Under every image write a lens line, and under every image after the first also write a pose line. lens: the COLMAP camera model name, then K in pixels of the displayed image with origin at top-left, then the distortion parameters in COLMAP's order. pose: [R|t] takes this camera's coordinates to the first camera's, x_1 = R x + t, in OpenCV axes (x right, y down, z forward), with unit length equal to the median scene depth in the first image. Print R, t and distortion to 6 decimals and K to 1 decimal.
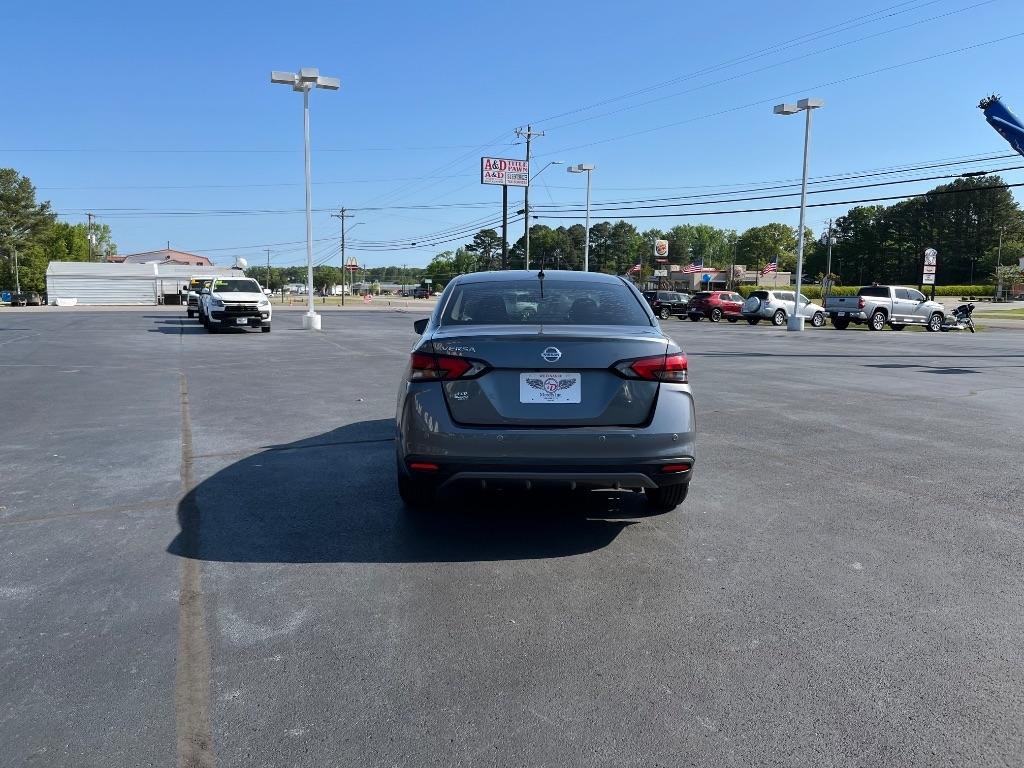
lens RADIAL K [[793.9, 0, 508.5], [0, 793.9, 385.4], [0, 0, 1]] dist [0.063566, -0.091794]
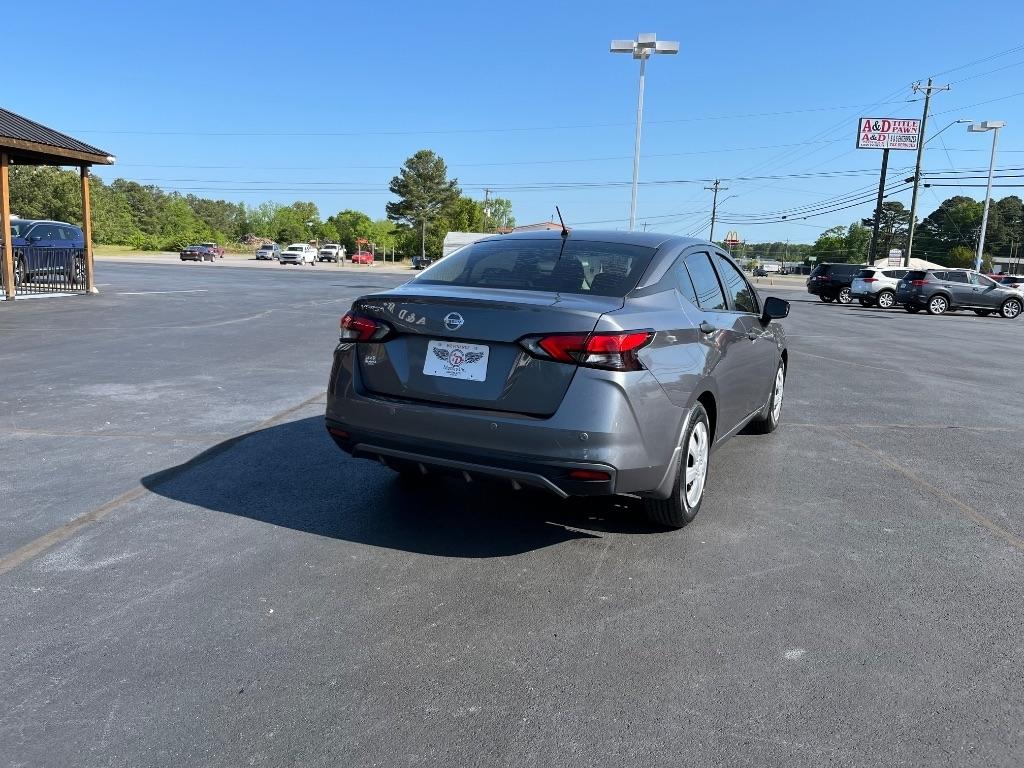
lens RADIAL K [[793.9, 0, 507.8], [0, 793.9, 386.8], [0, 0, 1]] dist [0.063566, -0.091794]
pose [[0.885402, 0.104526, -0.452921, 0.058231], [-0.090129, 0.994502, 0.053323, -0.002295], [0.456004, -0.006392, 0.889955, 0.030757]]
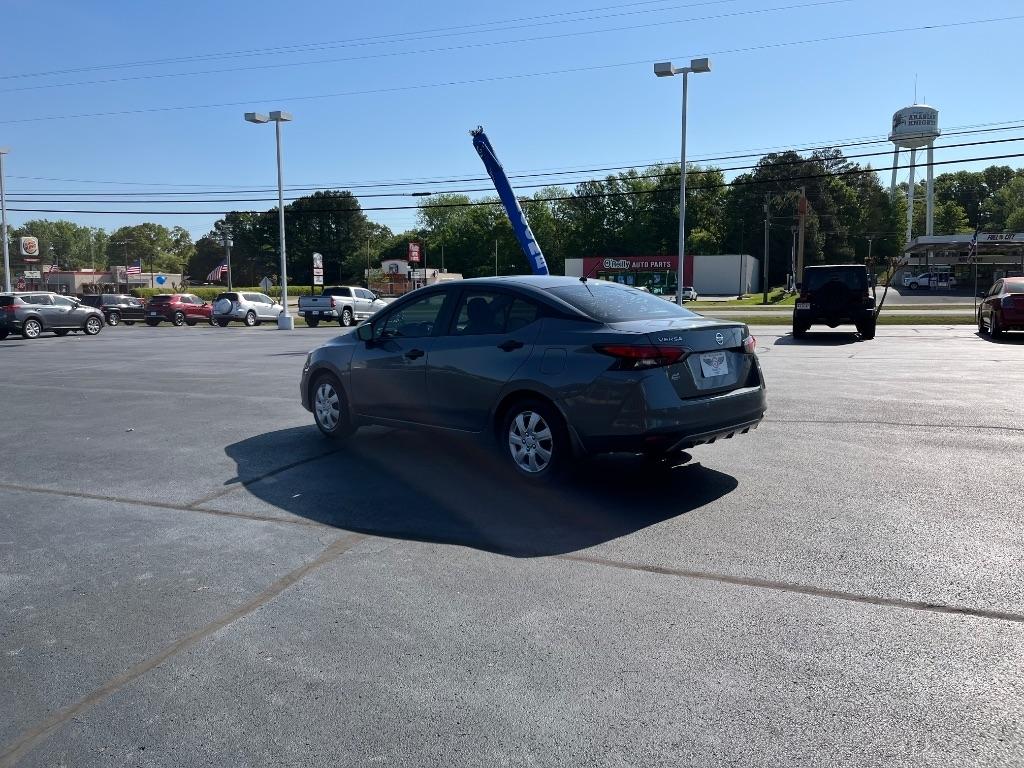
lens RADIAL K [[793.9, 0, 510.0], [0, 793.9, 375.7], [0, 0, 1]] dist [0.063566, -0.091794]
pose [[0.713660, -0.092324, 0.694381, -0.131033], [0.101686, 0.994431, 0.027709, -0.005856], [-0.693072, 0.050834, 0.719074, 0.032620]]
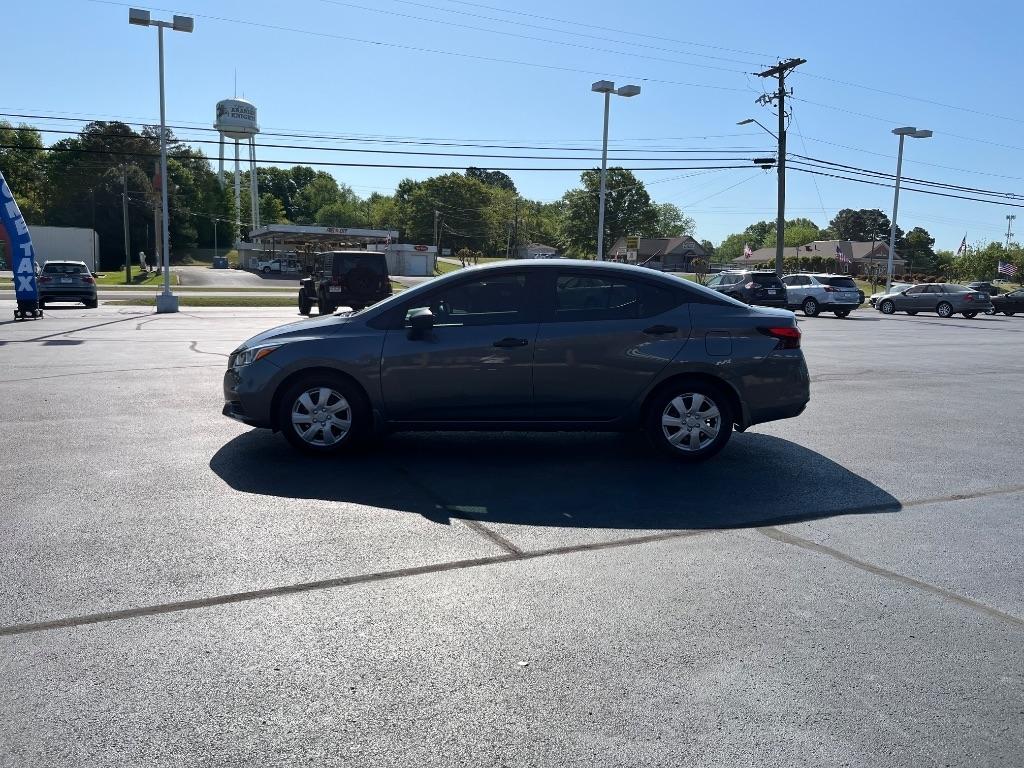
lens RADIAL K [[793.9, 0, 496.0], [0, 793.9, 375.7], [0, 0, 1]] dist [0.063566, -0.091794]
pose [[-0.032314, -0.135901, 0.990195, -0.179755], [0.096909, 0.985619, 0.138435, -0.023820], [-0.994769, 0.100432, -0.018679, 0.180708]]
